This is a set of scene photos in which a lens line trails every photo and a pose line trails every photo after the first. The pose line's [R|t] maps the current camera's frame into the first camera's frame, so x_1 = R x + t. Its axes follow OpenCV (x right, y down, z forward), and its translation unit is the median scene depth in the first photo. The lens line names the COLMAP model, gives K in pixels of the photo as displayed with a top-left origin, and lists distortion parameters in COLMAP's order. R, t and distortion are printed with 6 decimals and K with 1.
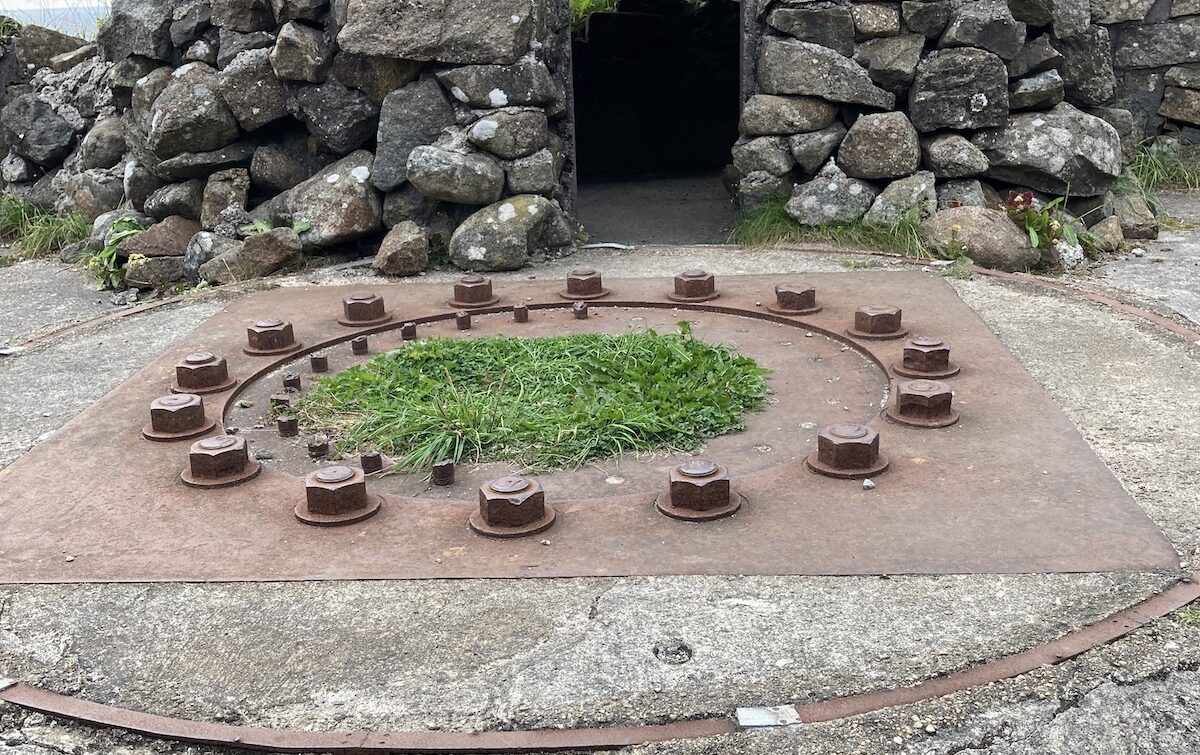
lens RADIAL K [[1281.6, 0, 598.9], [0, 1281.6, 381.5], [0, 0, 1]] dist [-0.013588, 0.000000]
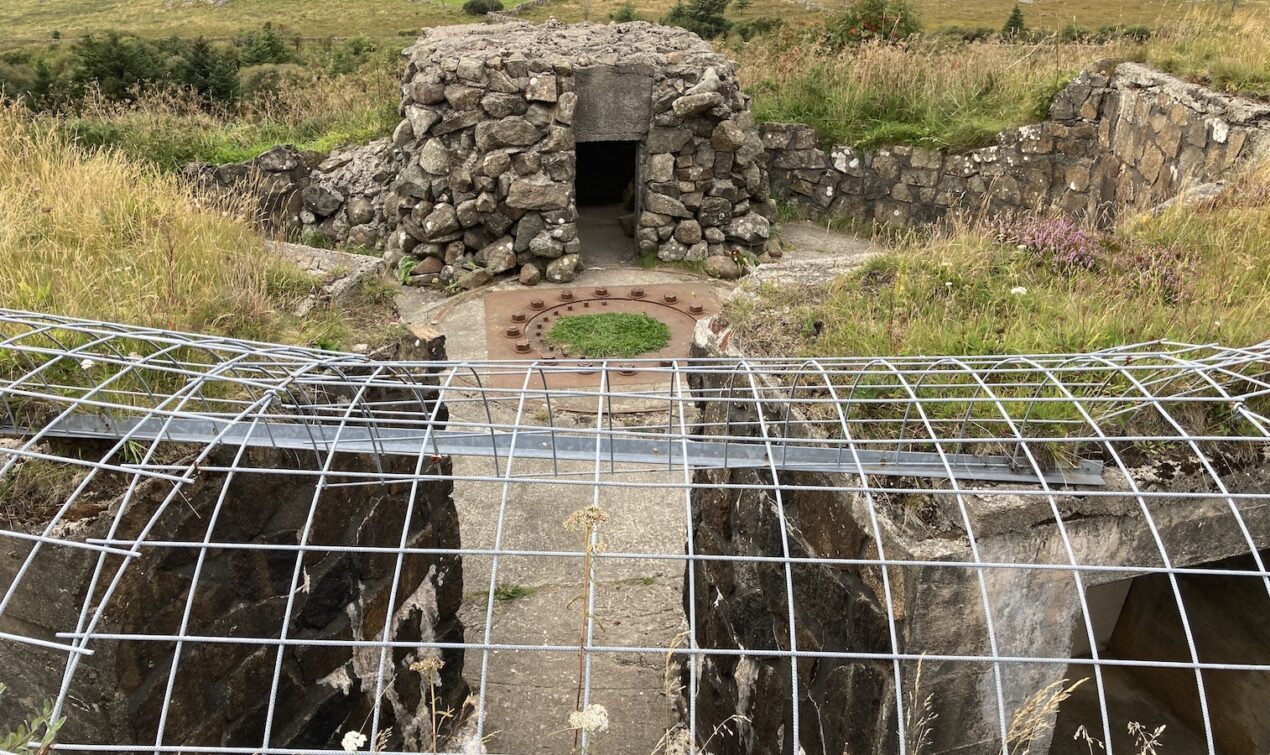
lens RADIAL K [[1027.8, 0, 637.6], [0, 1027.8, 378.0], [0, 0, 1]] dist [0.027771, 0.007793]
pose [[0.976162, -0.045228, 0.212277, -0.400747], [0.013679, 0.988922, 0.147802, -0.203417], [-0.216610, -0.141375, 0.965968, -1.263625]]
